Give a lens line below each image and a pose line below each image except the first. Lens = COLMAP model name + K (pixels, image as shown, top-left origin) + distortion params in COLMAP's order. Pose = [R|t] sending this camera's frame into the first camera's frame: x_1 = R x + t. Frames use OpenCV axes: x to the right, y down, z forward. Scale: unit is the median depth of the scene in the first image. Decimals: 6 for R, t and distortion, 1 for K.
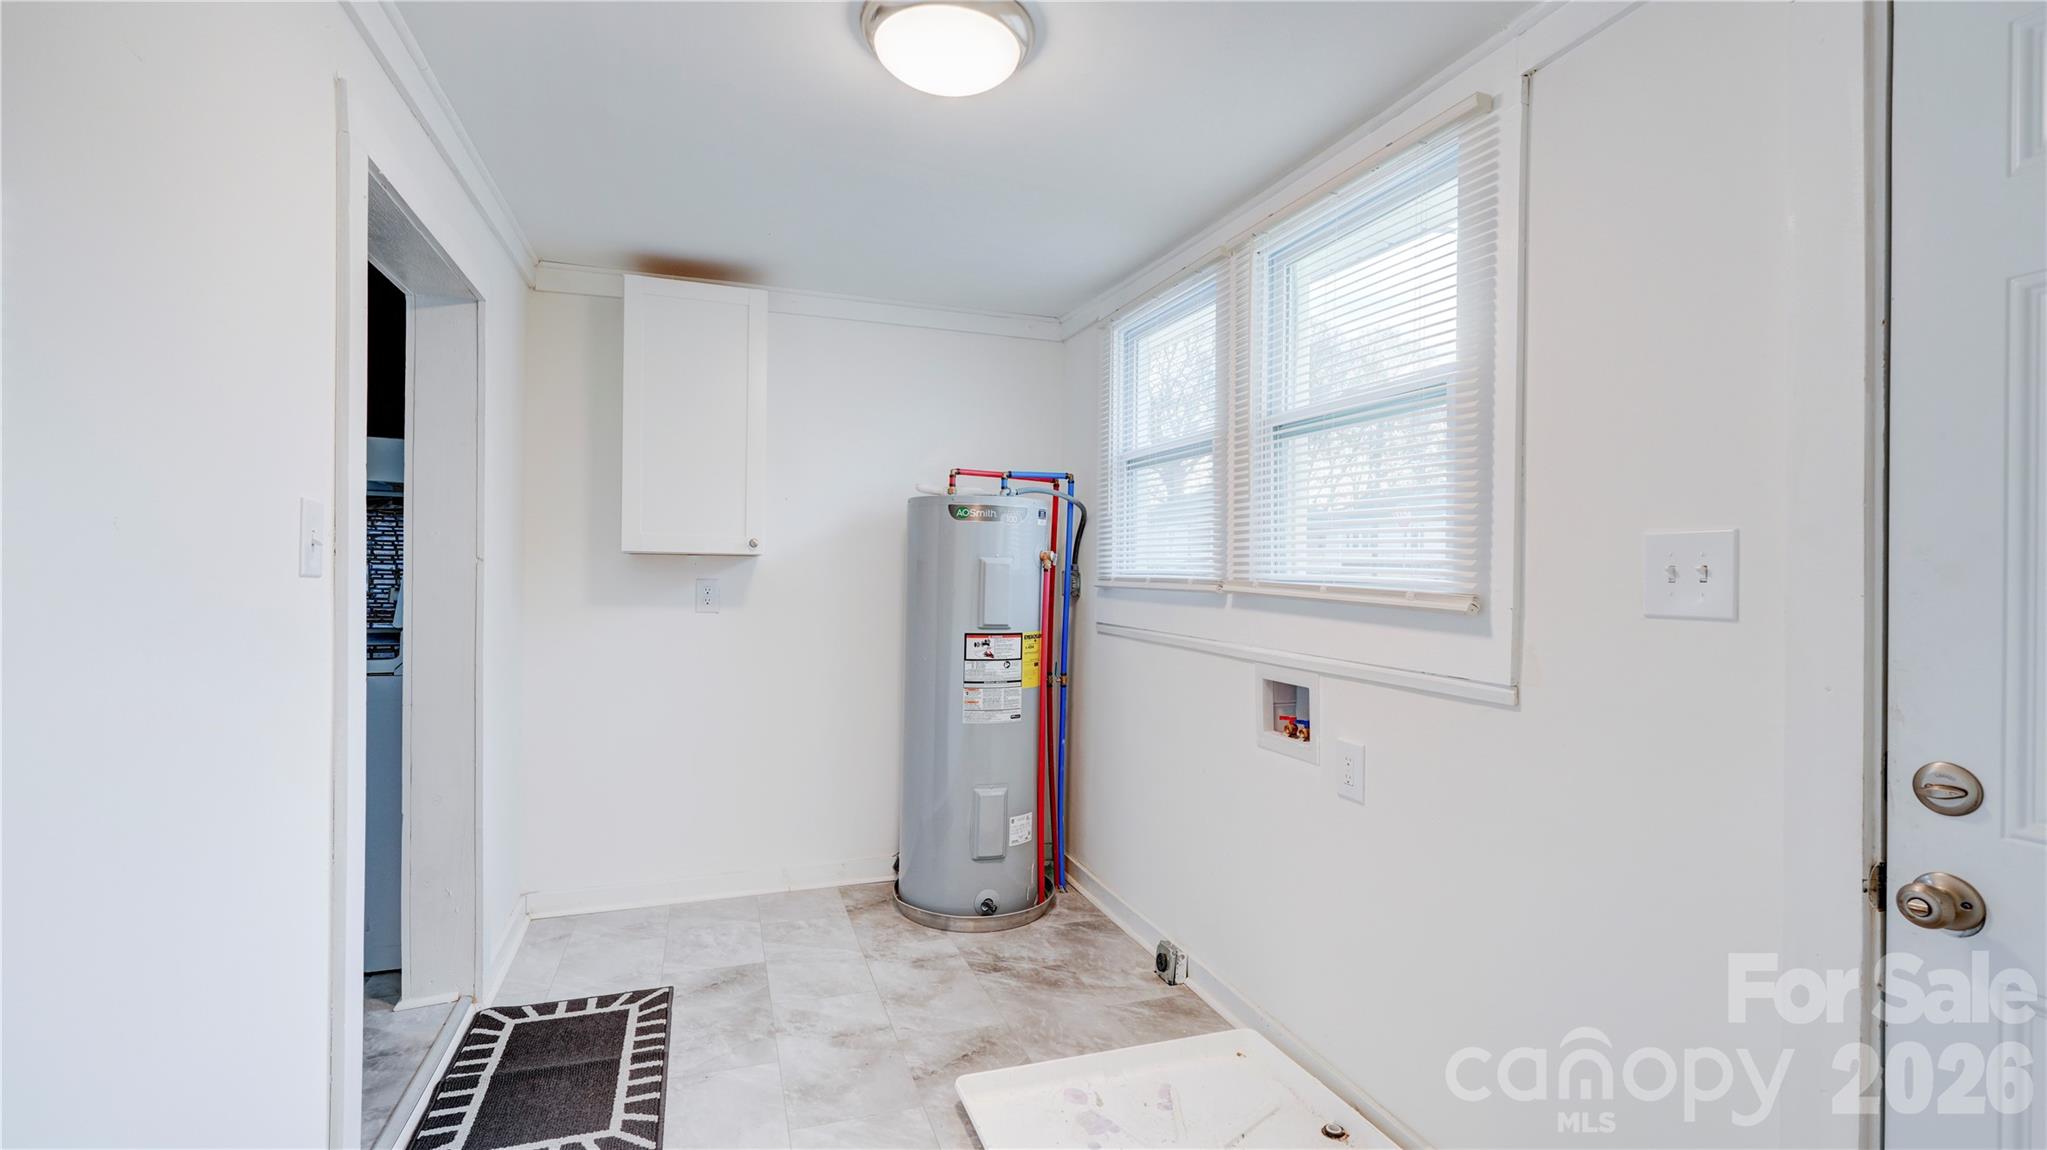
lens RADIAL K [[890.4, 0, 1027.6], [0, 890.4, 574.0], [0, 0, 1]] dist [-0.002863, -0.000060]
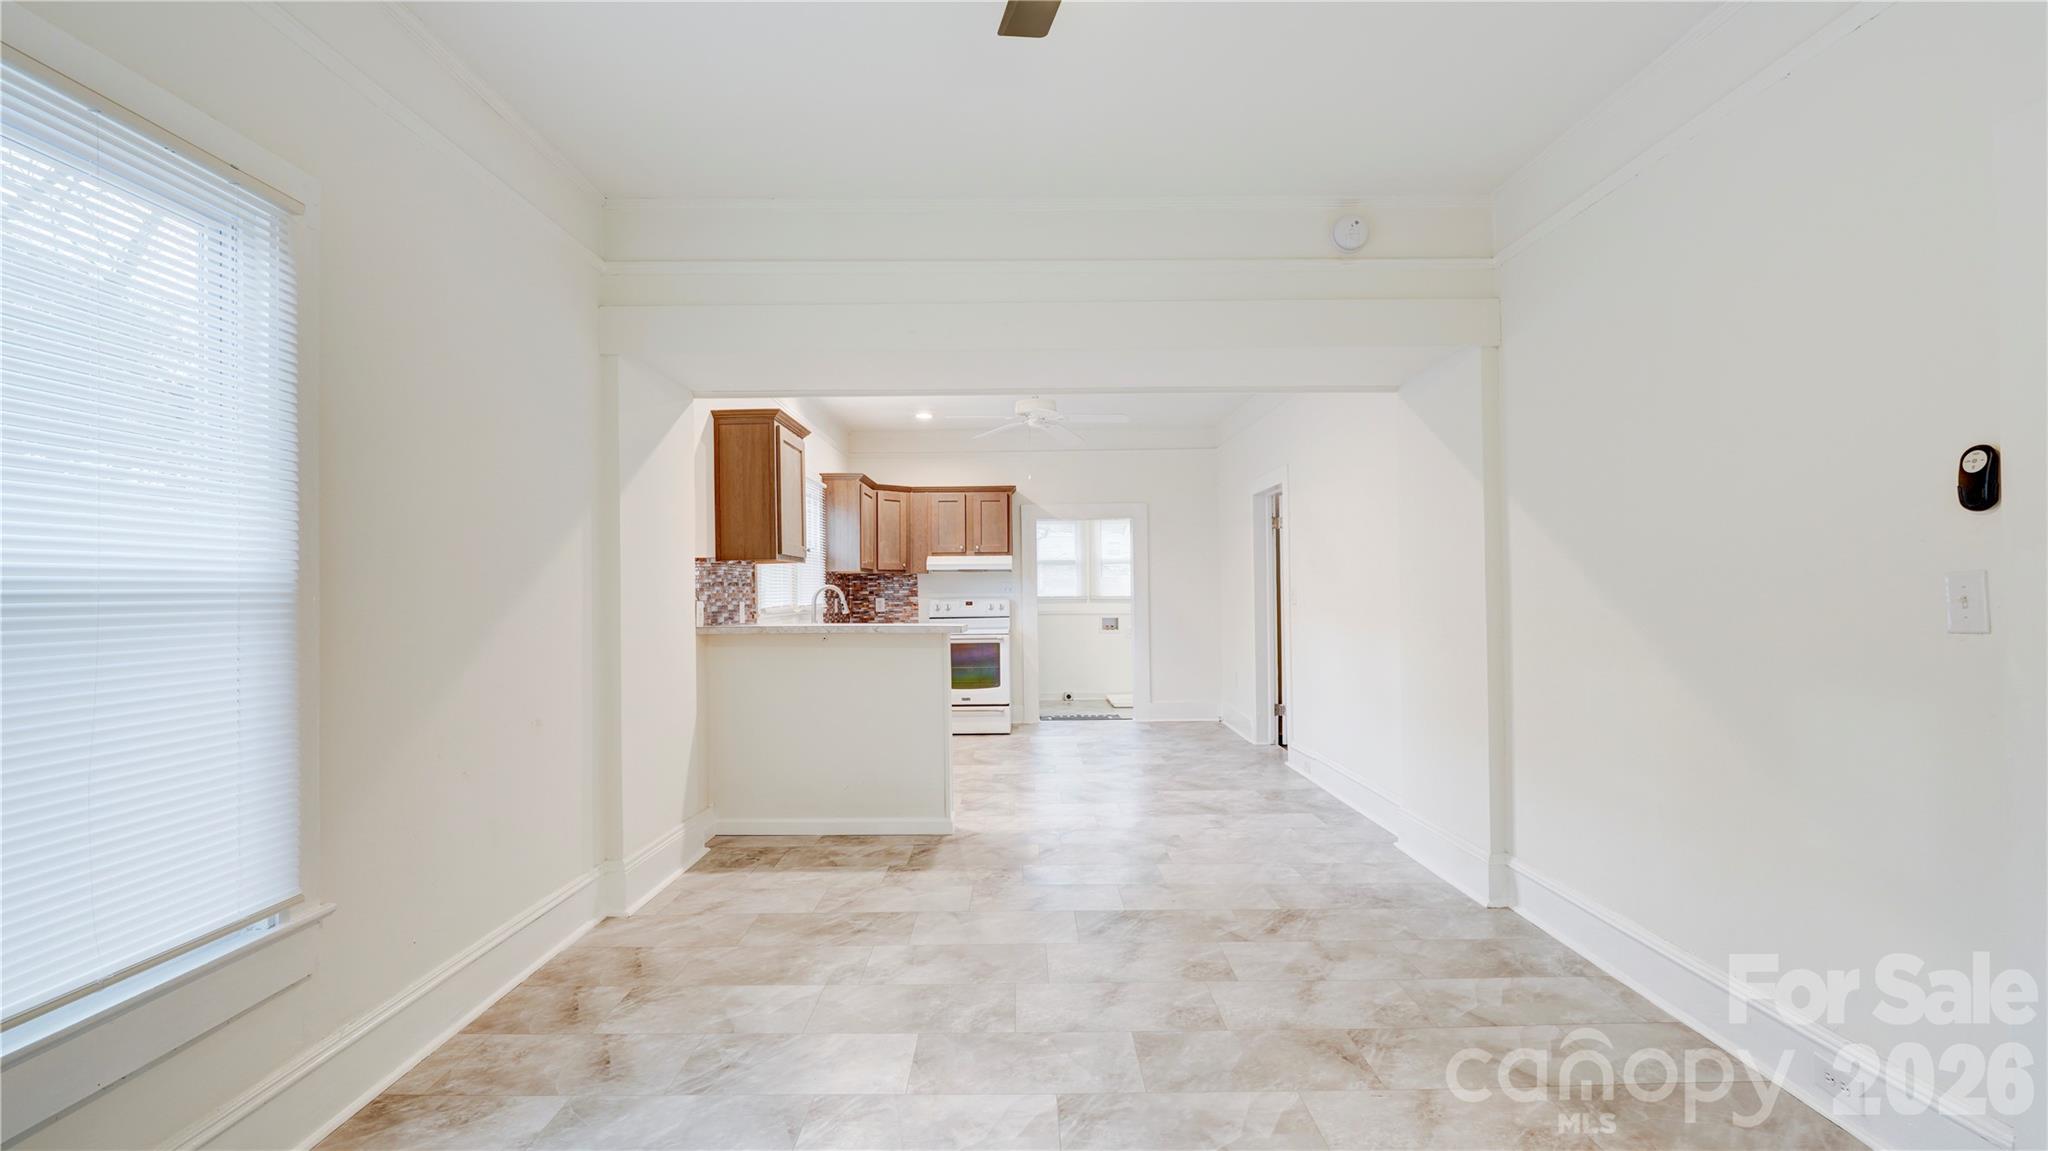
lens RADIAL K [[890.8, 0, 1028.1], [0, 890.8, 574.5], [0, 0, 1]] dist [-0.002863, -0.000060]
pose [[0.331807, -0.007742, 0.943315, -3.907046], [0.014745, 0.999887, 0.003020, -0.115631], [-0.943232, 0.012907, 0.331884, -0.139692]]
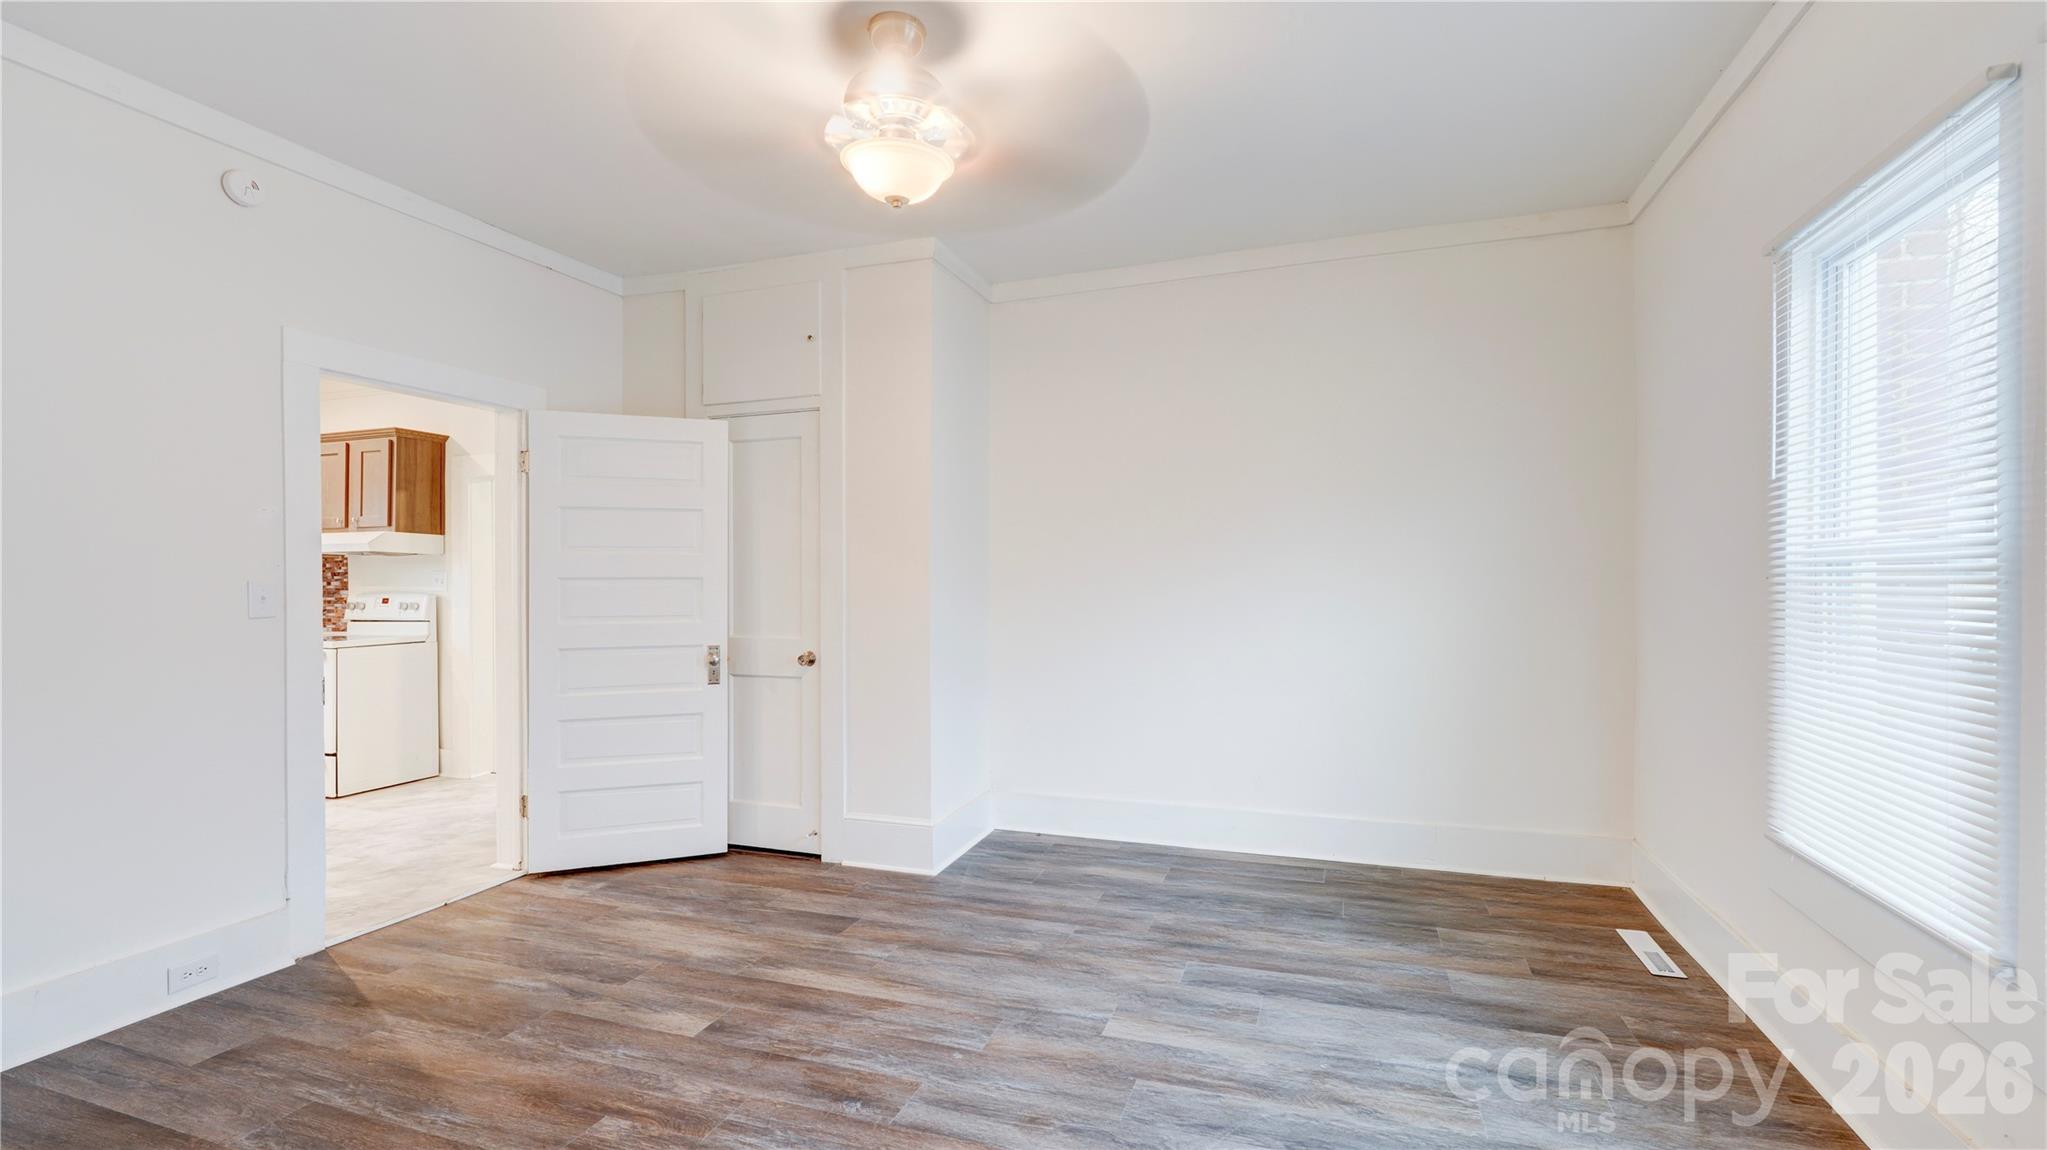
lens RADIAL K [[890.4, 0, 1027.6], [0, 890.4, 574.0], [0, 0, 1]] dist [-0.002863, -0.000060]
pose [[0.635011, -0.018892, 0.772272, -1.530939], [0.018694, 0.999784, 0.009087, -0.058976], [-0.772277, 0.008667, 0.635227, -1.621536]]
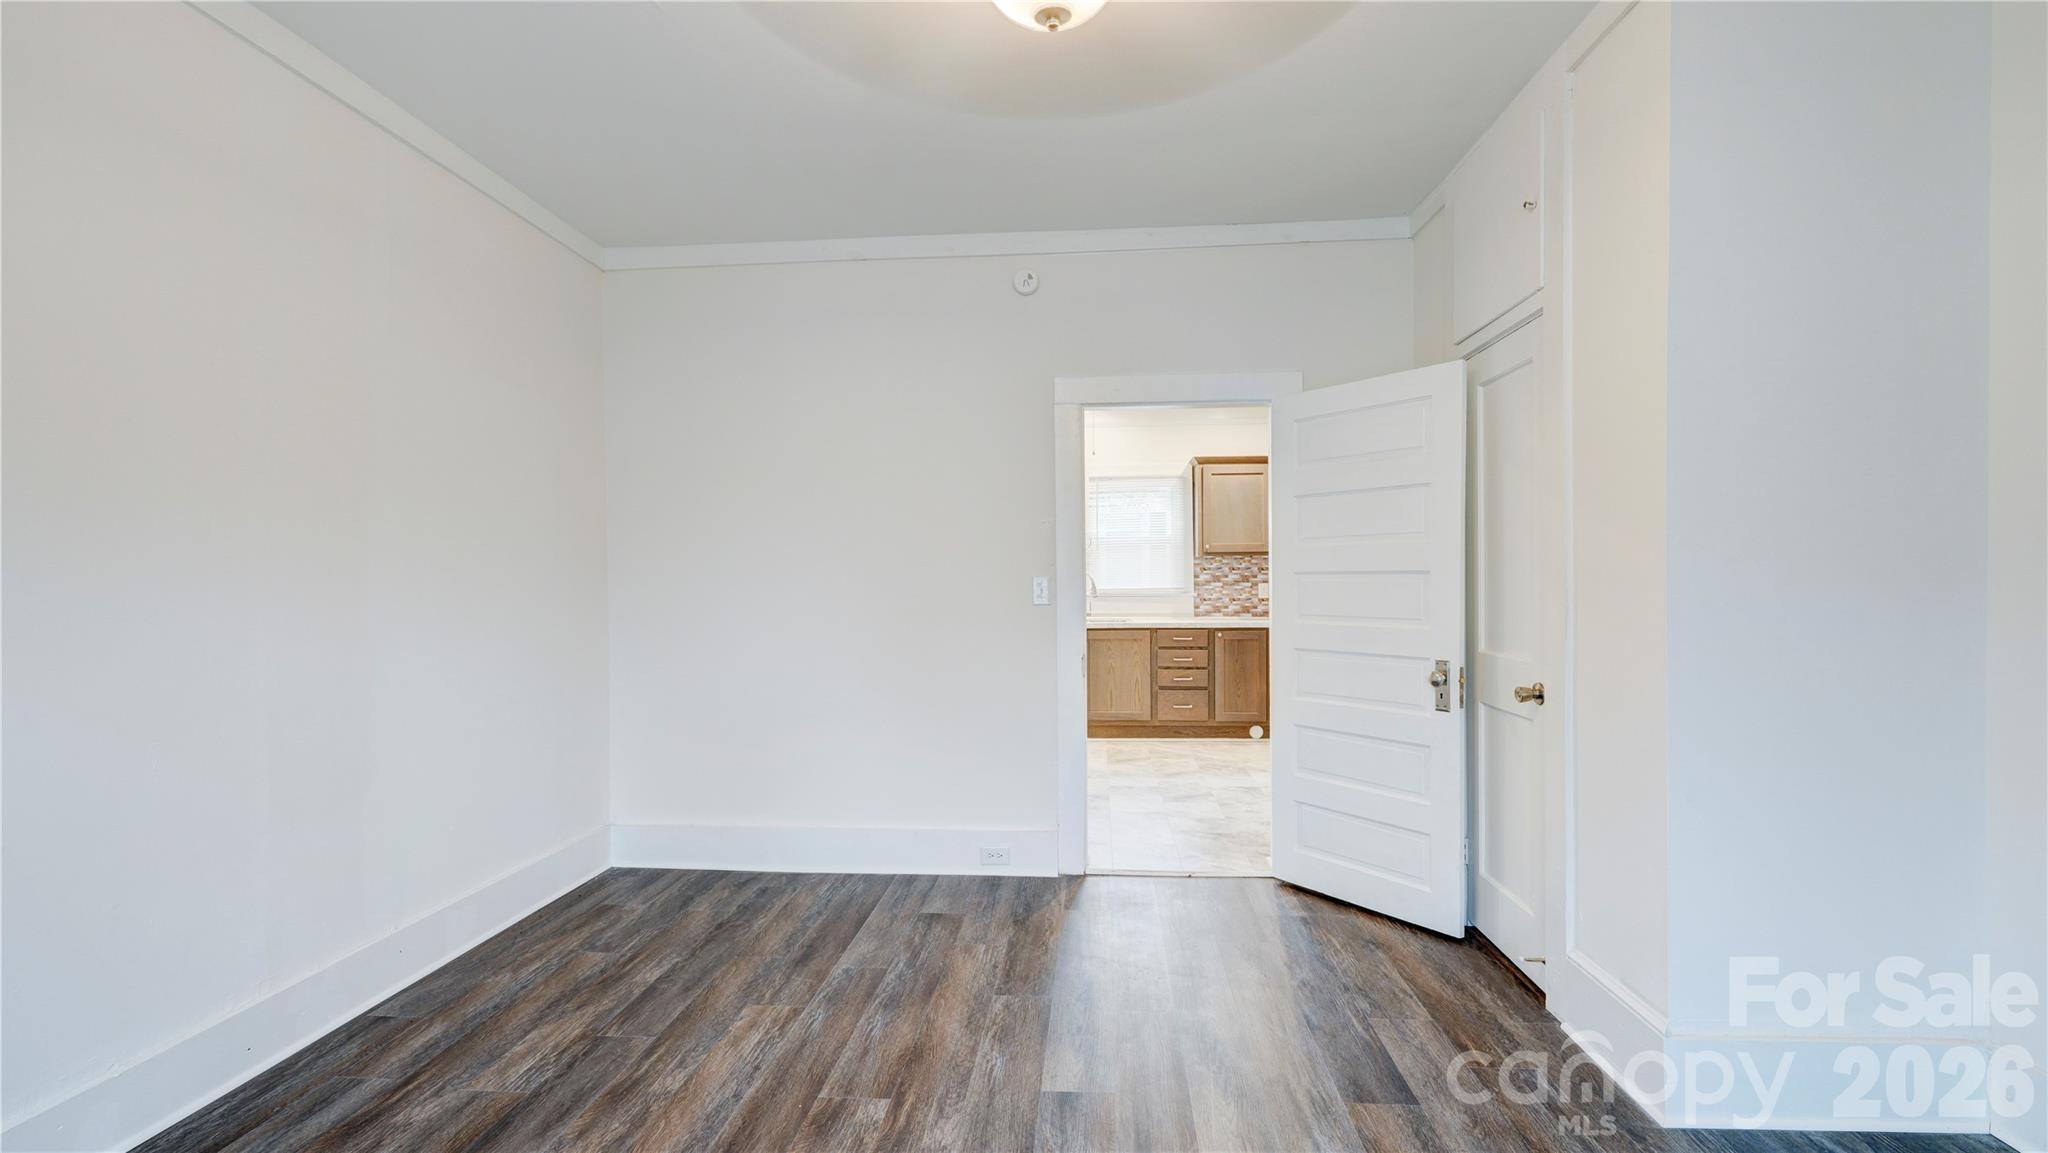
lens RADIAL K [[890.8, 0, 1028.1], [0, 890.8, 575.5], [0, 0, 1]] dist [-0.002863, -0.000060]
pose [[0.910729, -0.027790, -0.412068, -0.640969], [0.025242, 0.999614, -0.011627, -0.041999], [0.412232, 0.000188, 0.911079, -1.507645]]
